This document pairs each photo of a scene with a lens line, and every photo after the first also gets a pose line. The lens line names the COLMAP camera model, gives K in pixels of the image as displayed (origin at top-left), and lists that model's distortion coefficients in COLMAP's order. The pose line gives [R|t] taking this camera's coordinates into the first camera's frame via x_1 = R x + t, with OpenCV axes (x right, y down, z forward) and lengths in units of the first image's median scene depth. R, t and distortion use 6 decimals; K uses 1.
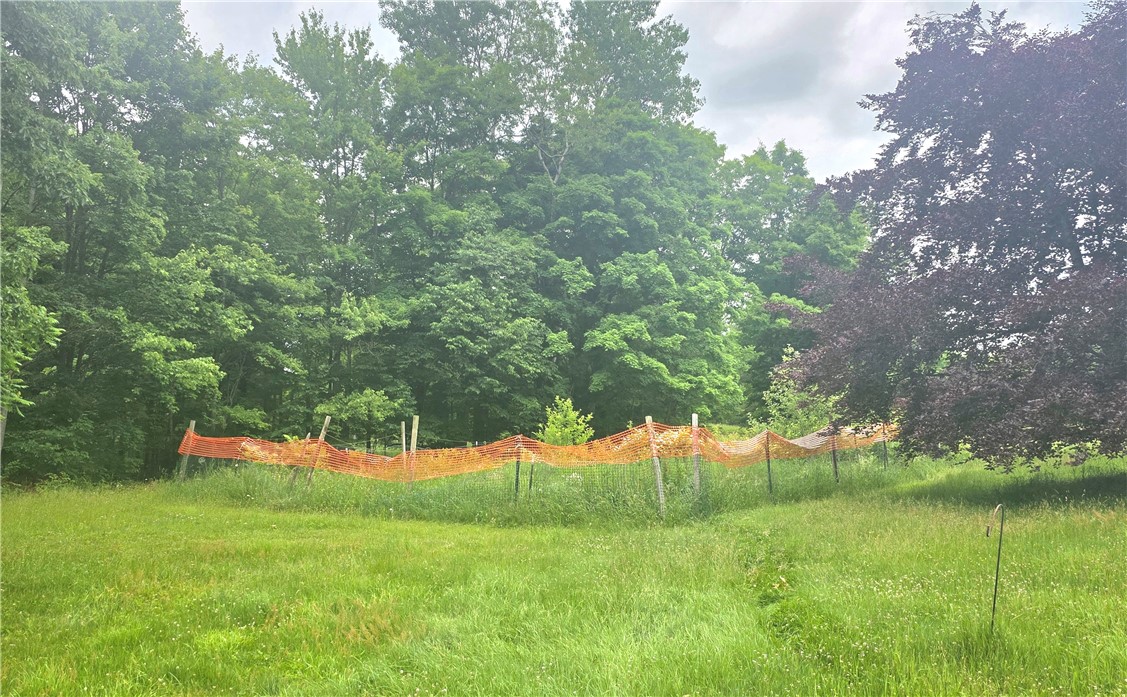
lens RADIAL K [[1053.3, 0, 569.1], [0, 1053.3, 448.1], [0, 0, 1]] dist [0.015581, 0.000000]
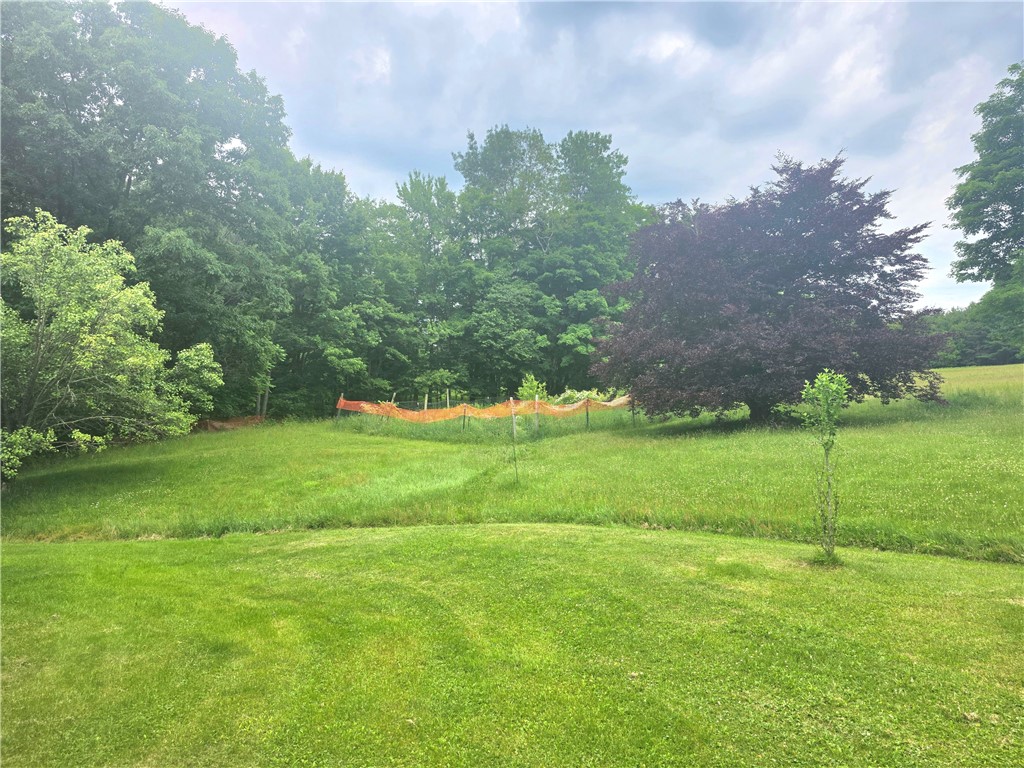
lens RADIAL K [[682.1, 0, 511.1], [0, 682.1, 396.9], [0, 0, 1]] dist [0.037782, -0.035161]
pose [[0.985299, -0.007325, -0.170680, 0.147207], [0.011082, 0.999717, 0.021073, -0.027785], [0.170478, -0.022655, 0.985101, -0.219023]]
